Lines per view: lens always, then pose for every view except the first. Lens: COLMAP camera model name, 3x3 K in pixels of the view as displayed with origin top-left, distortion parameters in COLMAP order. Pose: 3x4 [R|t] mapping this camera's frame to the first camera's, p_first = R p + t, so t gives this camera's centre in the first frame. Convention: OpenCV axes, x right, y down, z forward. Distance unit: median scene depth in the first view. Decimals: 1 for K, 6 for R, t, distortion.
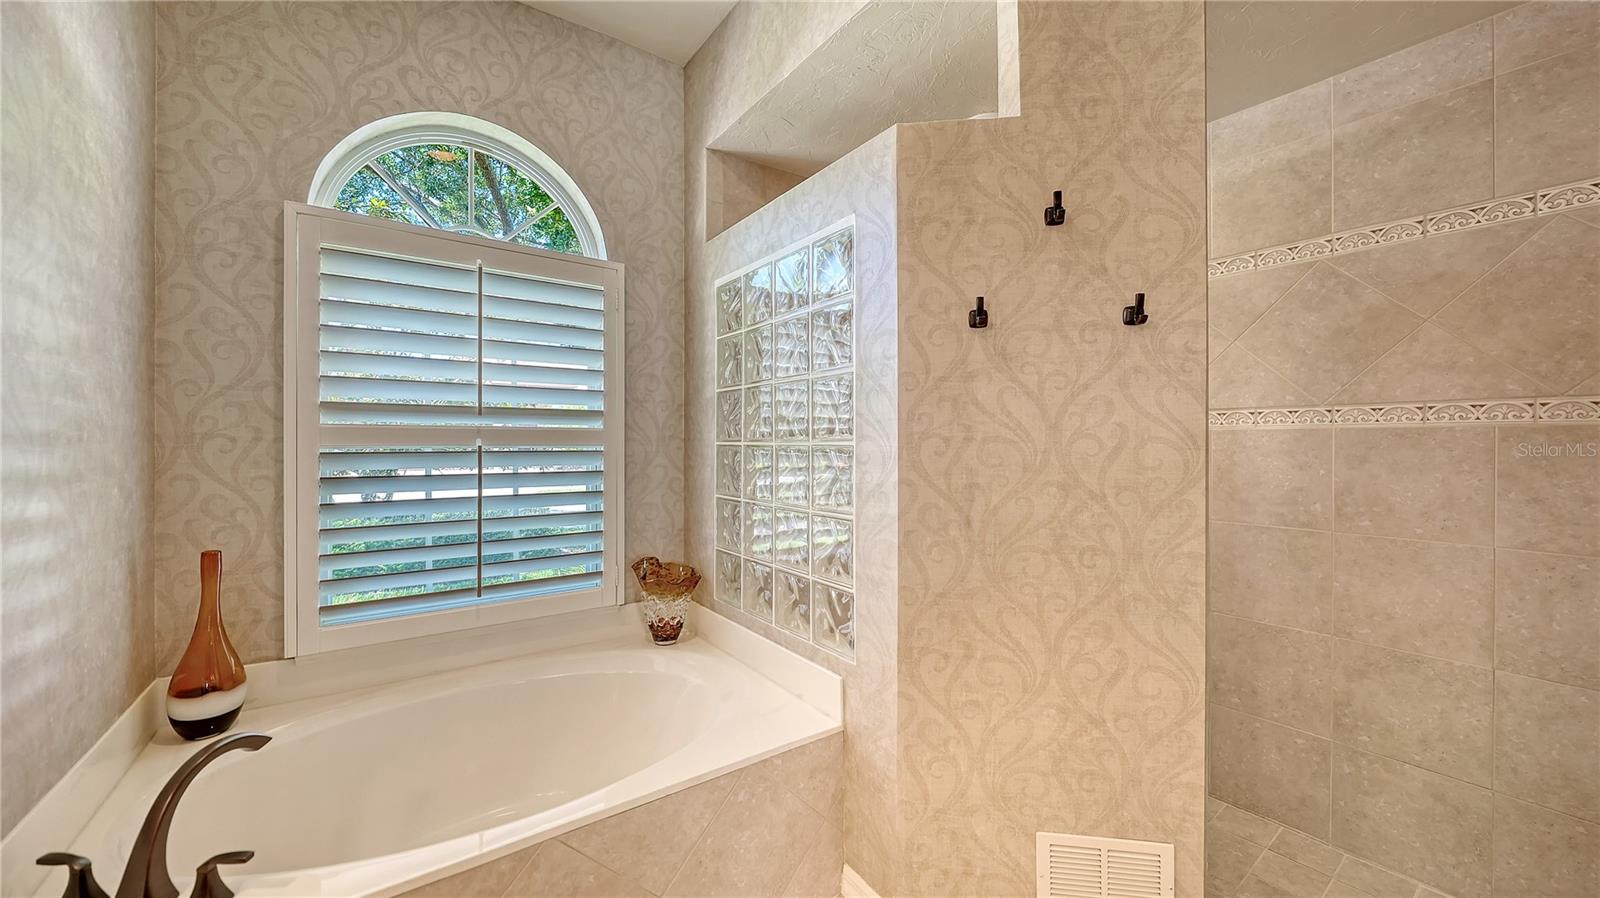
lens RADIAL K [[591.8, 0, 798.0], [0, 591.8, 442.6], [0, 0, 1]] dist [-0.001323, 0.000217]
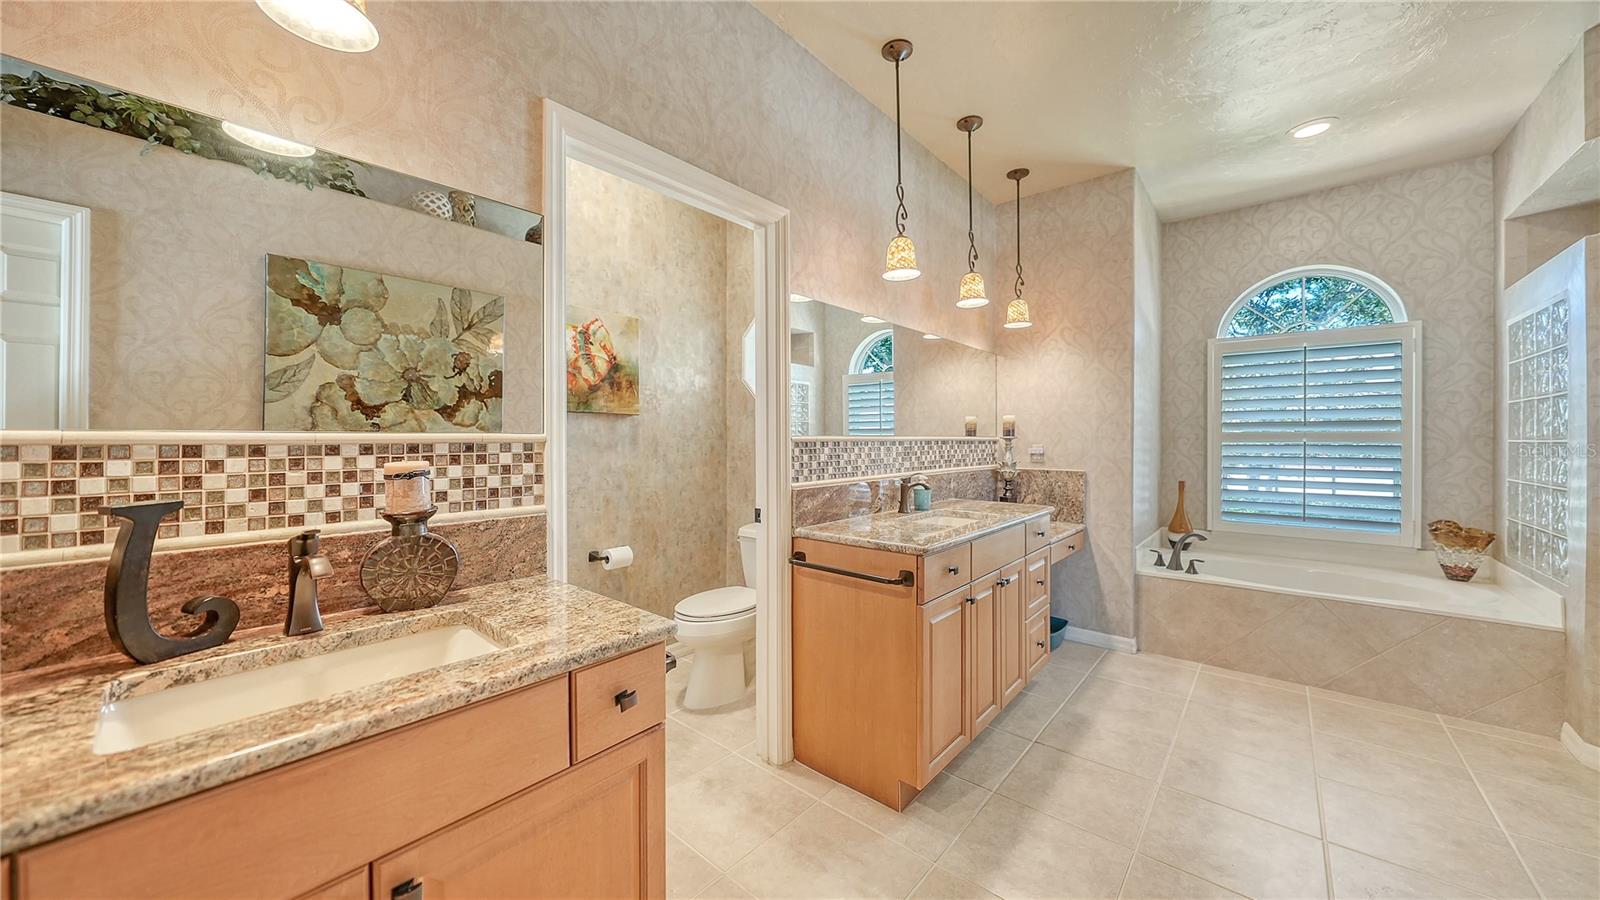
lens RADIAL K [[558.0, 0, 799.3], [0, 558.0, 440.5], [0, 0, 1]] dist [-0.001700, -0.000417]
pose [[0.249824, 0.001386, -0.968290, 0.776294], [-0.001721, 0.999998, 0.000988, 0.001650], [0.968290, 0.001420, 0.249825, -1.000517]]
